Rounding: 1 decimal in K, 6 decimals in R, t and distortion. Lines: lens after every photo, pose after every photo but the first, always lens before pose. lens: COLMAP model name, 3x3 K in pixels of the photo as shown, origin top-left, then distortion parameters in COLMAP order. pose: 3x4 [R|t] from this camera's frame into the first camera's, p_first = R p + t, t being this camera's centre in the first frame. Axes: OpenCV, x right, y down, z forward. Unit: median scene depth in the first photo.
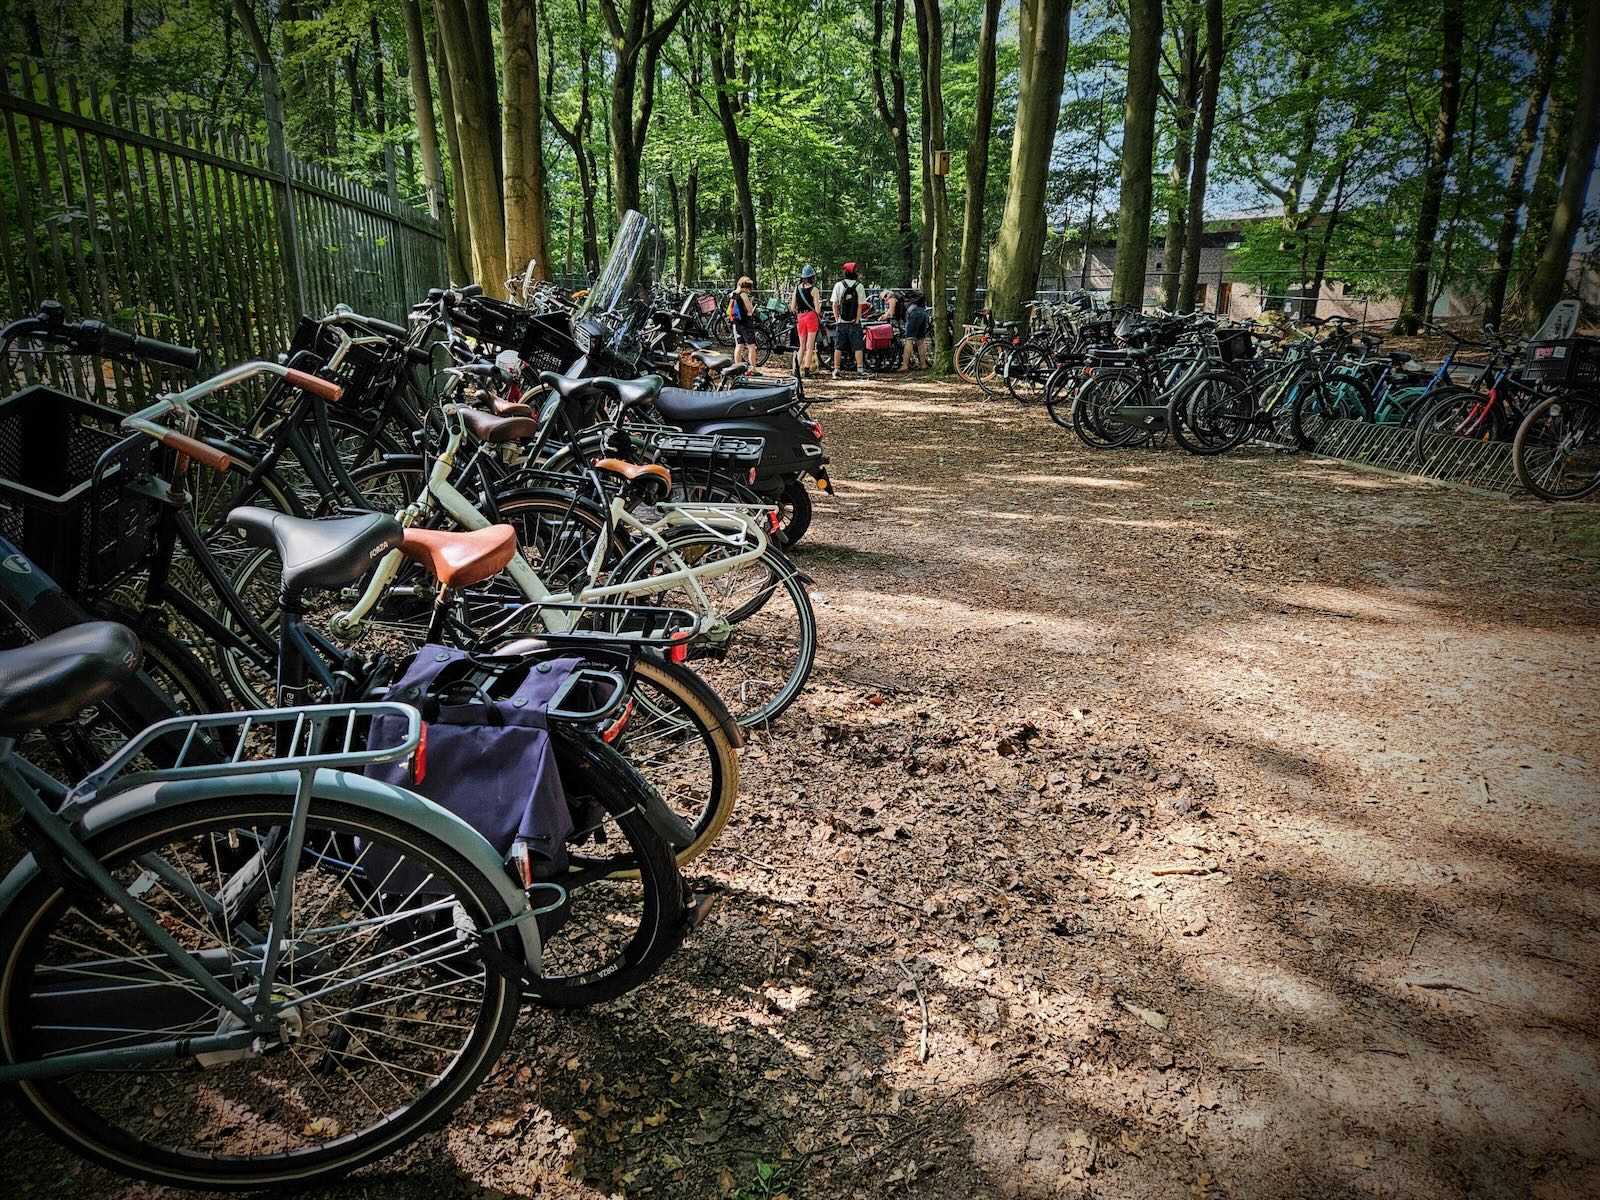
lens RADIAL K [[1061.4, 0, 824.1], [0, 1061.4, 618.8], [0, 0, 1]] dist [0.026374, -0.004777]
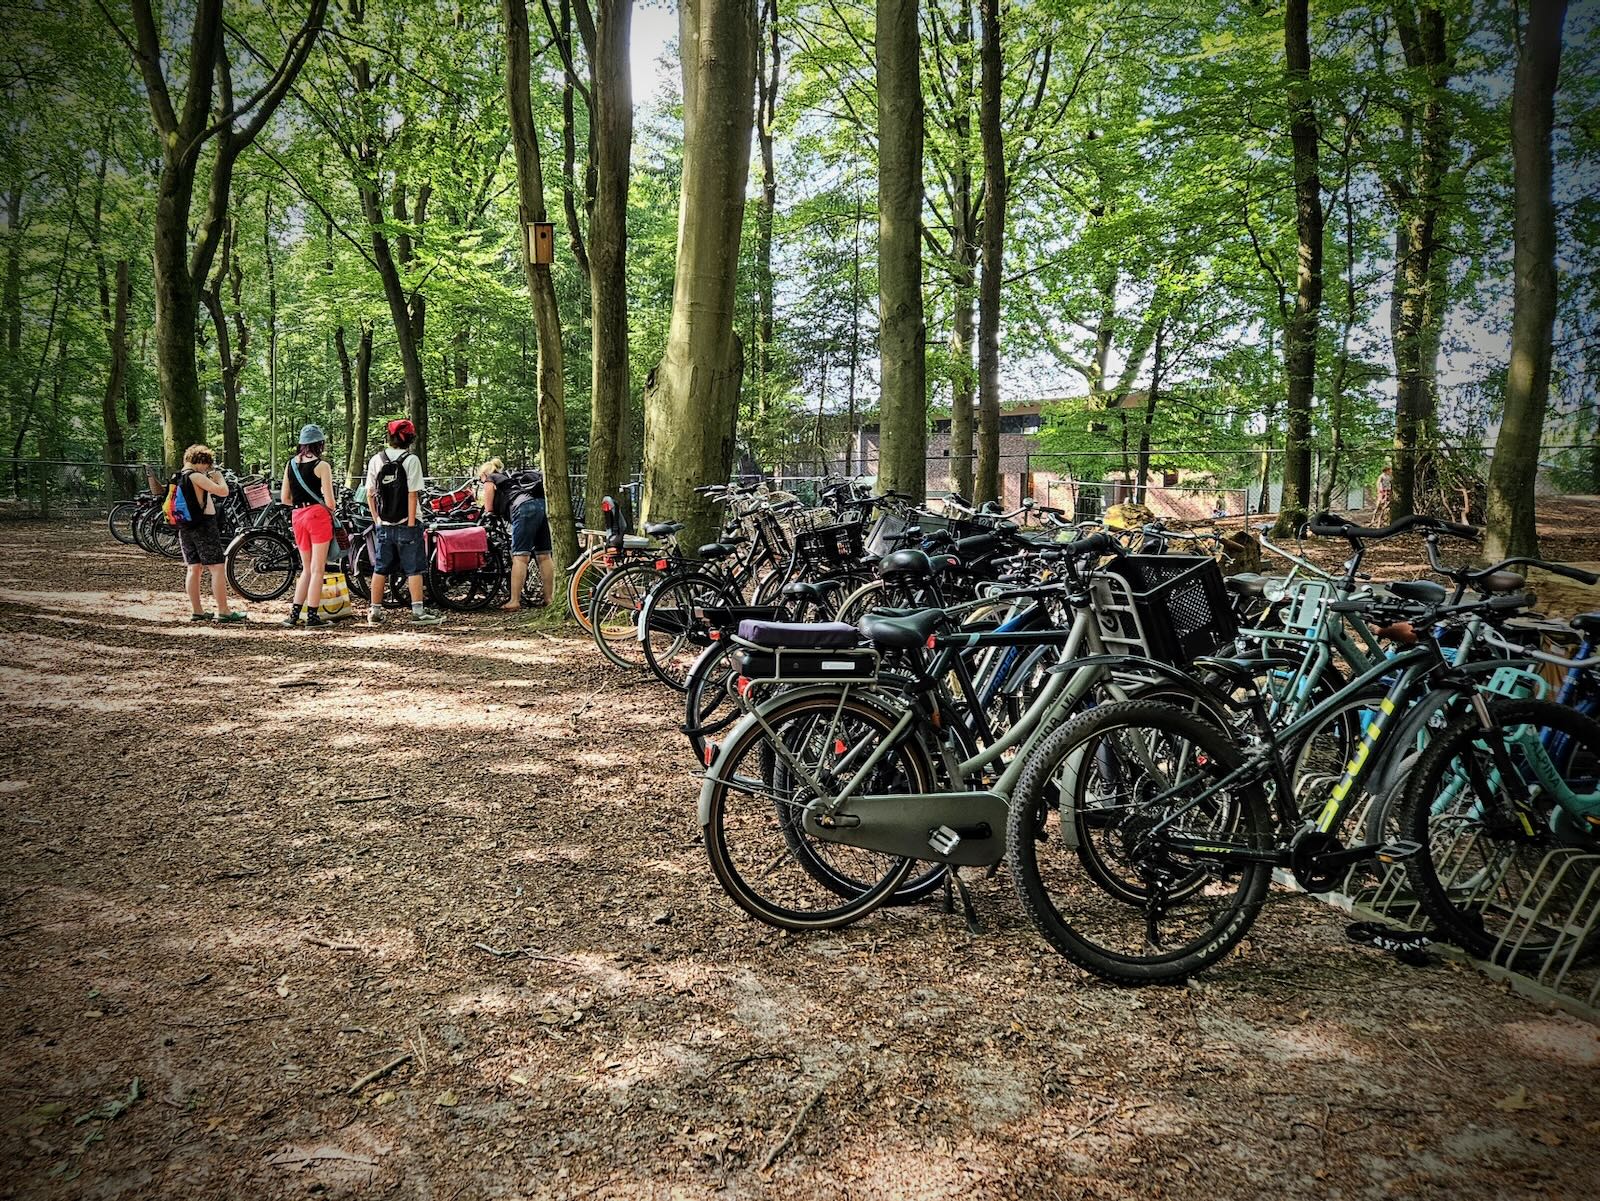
lens RADIAL K [[1061.4, 0, 797.2], [0, 1061.4, 600.0], [0, 0, 1]] dist [0.026374, -0.004777]
pose [[0.988663, -0.016213, 0.149272, 0.099155], [0.044765, 0.980770, -0.189966, -0.090034], [-0.143322, 0.194495, 0.970377, 0.315583]]
